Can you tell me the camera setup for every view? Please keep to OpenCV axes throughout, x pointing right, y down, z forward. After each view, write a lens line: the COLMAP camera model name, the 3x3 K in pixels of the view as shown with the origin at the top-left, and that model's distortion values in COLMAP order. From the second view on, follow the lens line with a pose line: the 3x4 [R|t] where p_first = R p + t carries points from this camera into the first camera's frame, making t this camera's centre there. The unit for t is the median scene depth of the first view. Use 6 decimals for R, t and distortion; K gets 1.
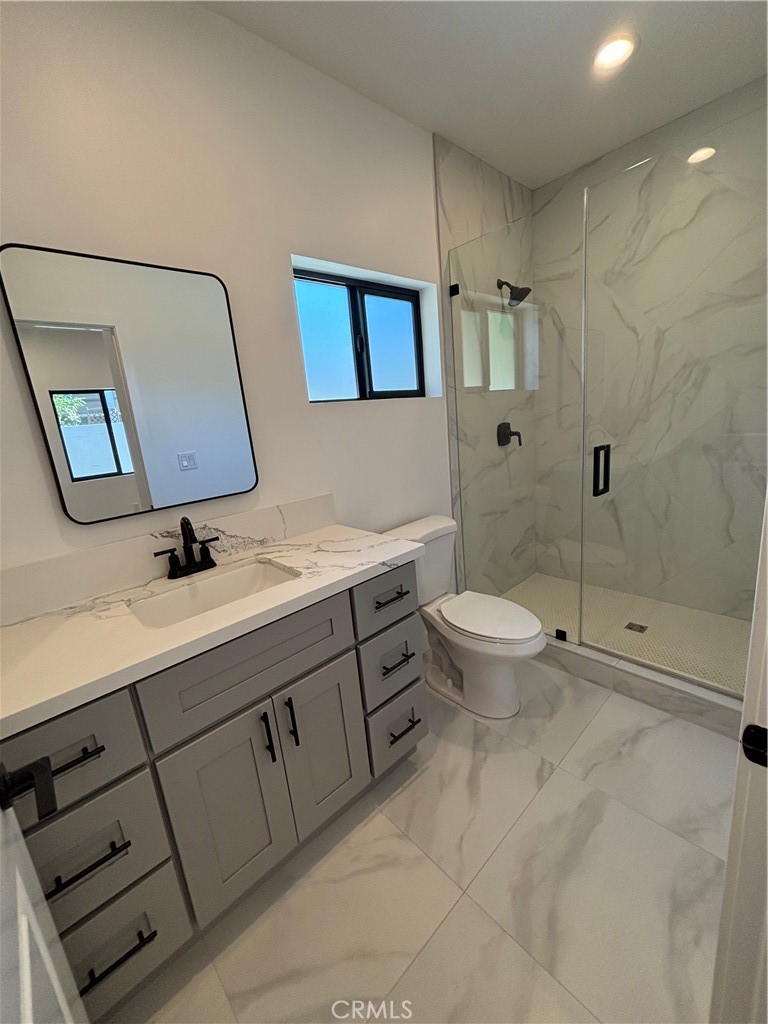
lens RADIAL K [[411.6, 0, 374.3], [0, 411.6, 519.3], [0, 0, 1]] dist [0.004569, -0.001705]
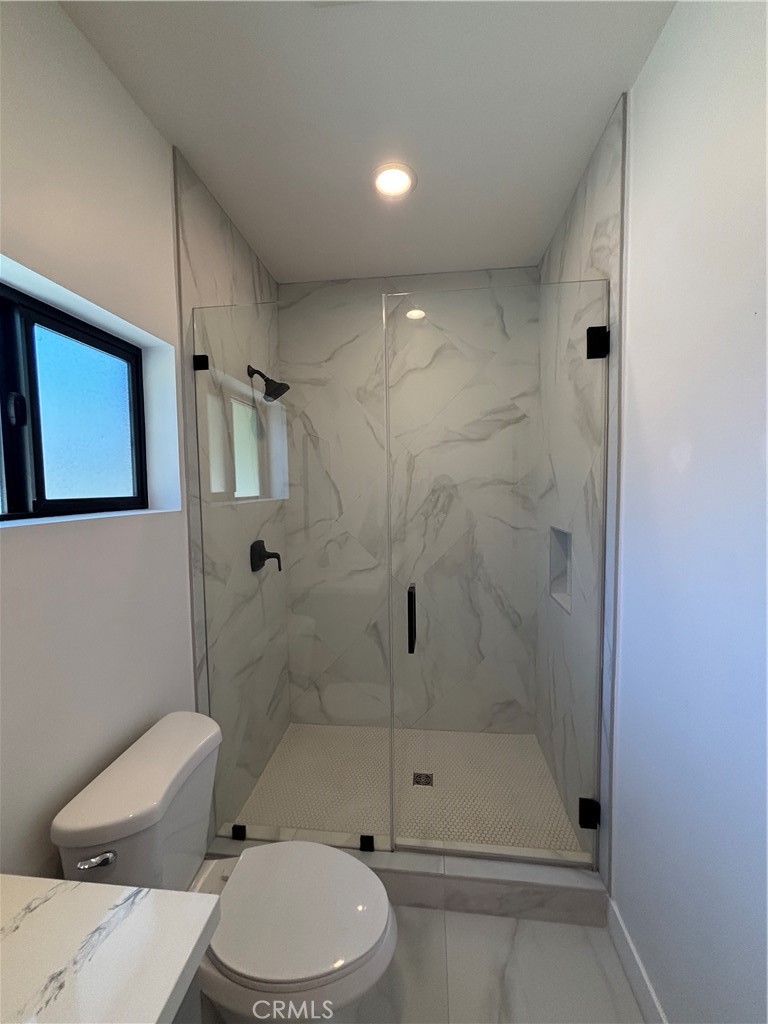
lens RADIAL K [[411.6, 0, 374.2], [0, 411.6, 503.4], [0, 0, 1]] dist [0.004569, -0.001705]
pose [[0.737688, 0.040619, 0.673919, -0.044225], [0.112962, 0.976691, -0.182520, -0.162083], [-0.665625, 0.210770, 0.715905, 0.350106]]
